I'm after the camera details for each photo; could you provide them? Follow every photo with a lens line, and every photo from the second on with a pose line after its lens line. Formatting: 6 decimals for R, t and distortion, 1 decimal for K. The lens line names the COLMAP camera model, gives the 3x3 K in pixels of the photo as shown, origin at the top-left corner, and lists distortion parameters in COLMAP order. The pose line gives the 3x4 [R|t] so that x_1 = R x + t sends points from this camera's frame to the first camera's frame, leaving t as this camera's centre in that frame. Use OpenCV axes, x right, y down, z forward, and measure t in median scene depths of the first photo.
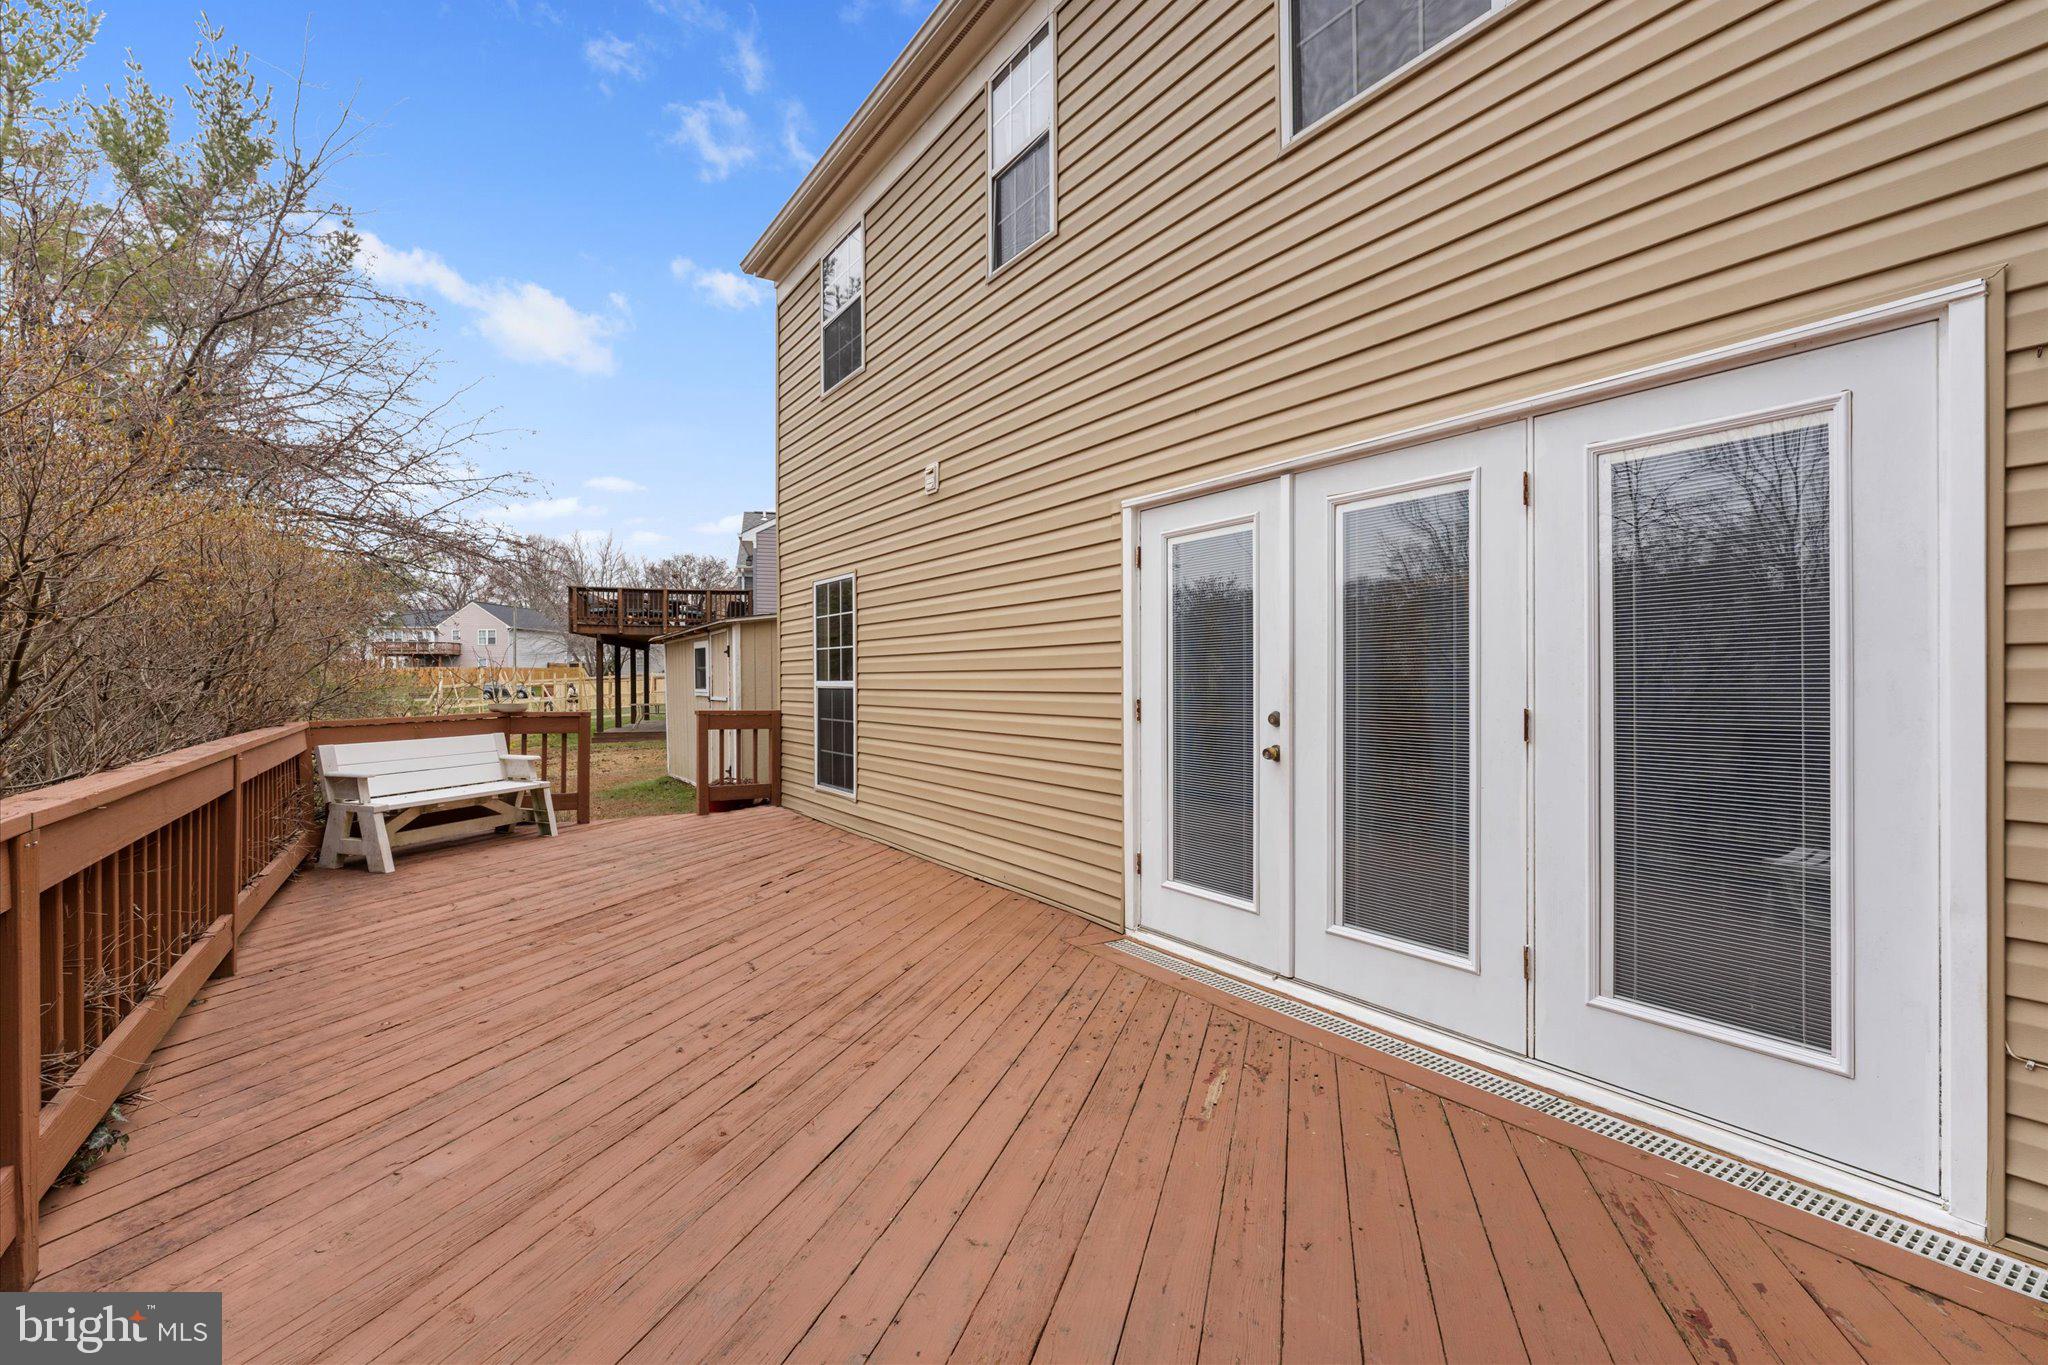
lens RADIAL K [[843.9, 0, 1031.9], [0, 843.9, 674.9], [0, 0, 1]] dist [0.000266, 0.000128]
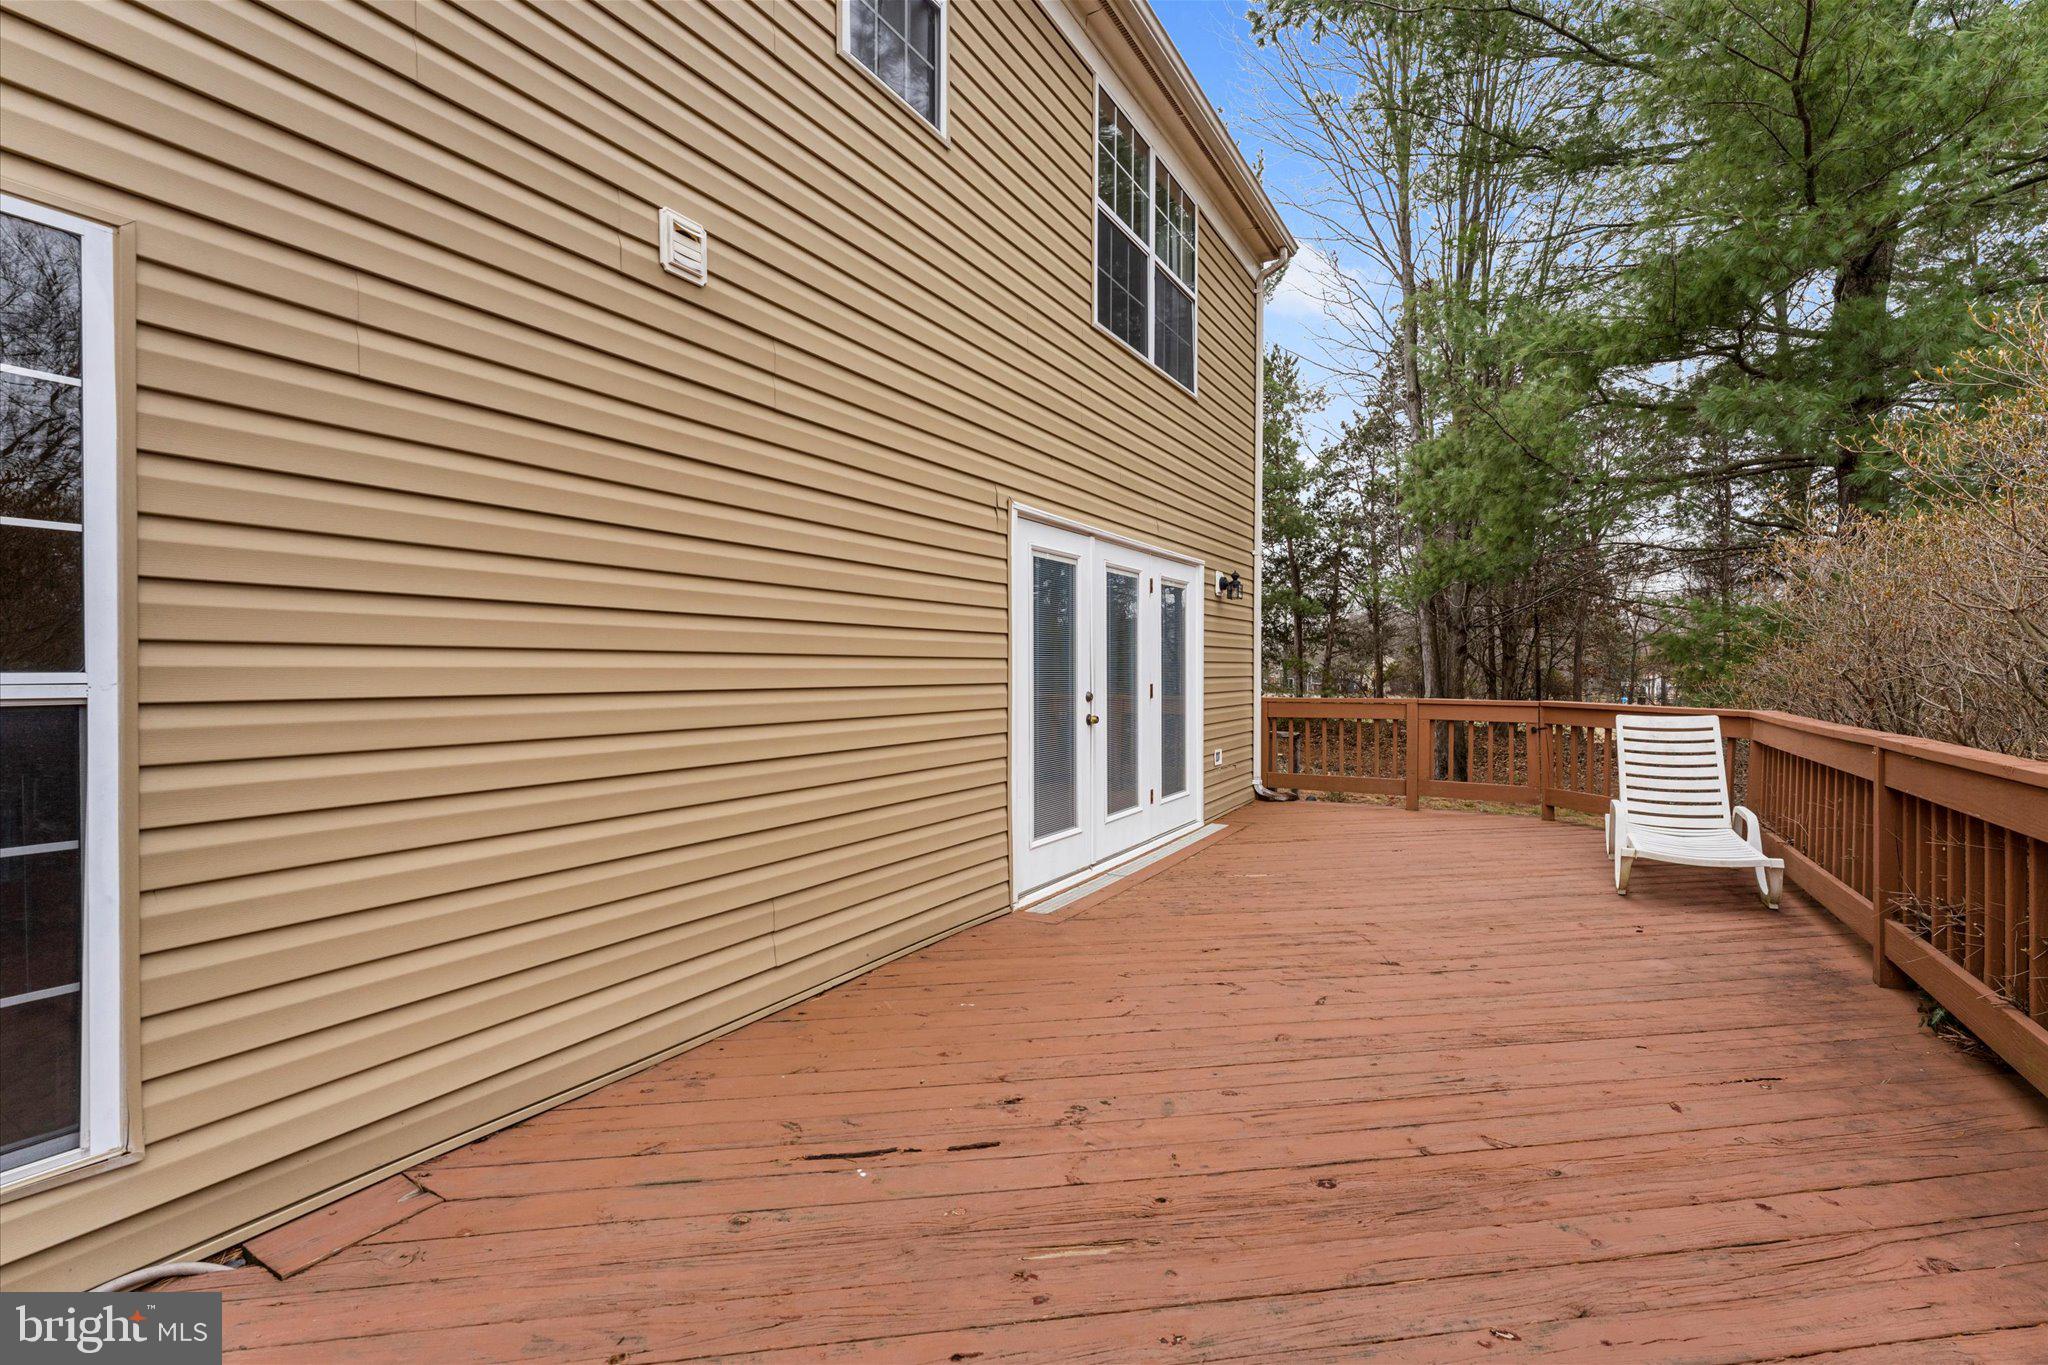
lens RADIAL K [[843.9, 0, 1031.9], [0, 843.9, 674.9], [0, 0, 1]] dist [0.000266, 0.000128]
pose [[-0.384773, 0.000572, 0.923011, -1.000784], [-0.002446, 0.999996, -0.001639, 0.014610], [-0.923008, -0.002888, -0.384770, 1.582487]]
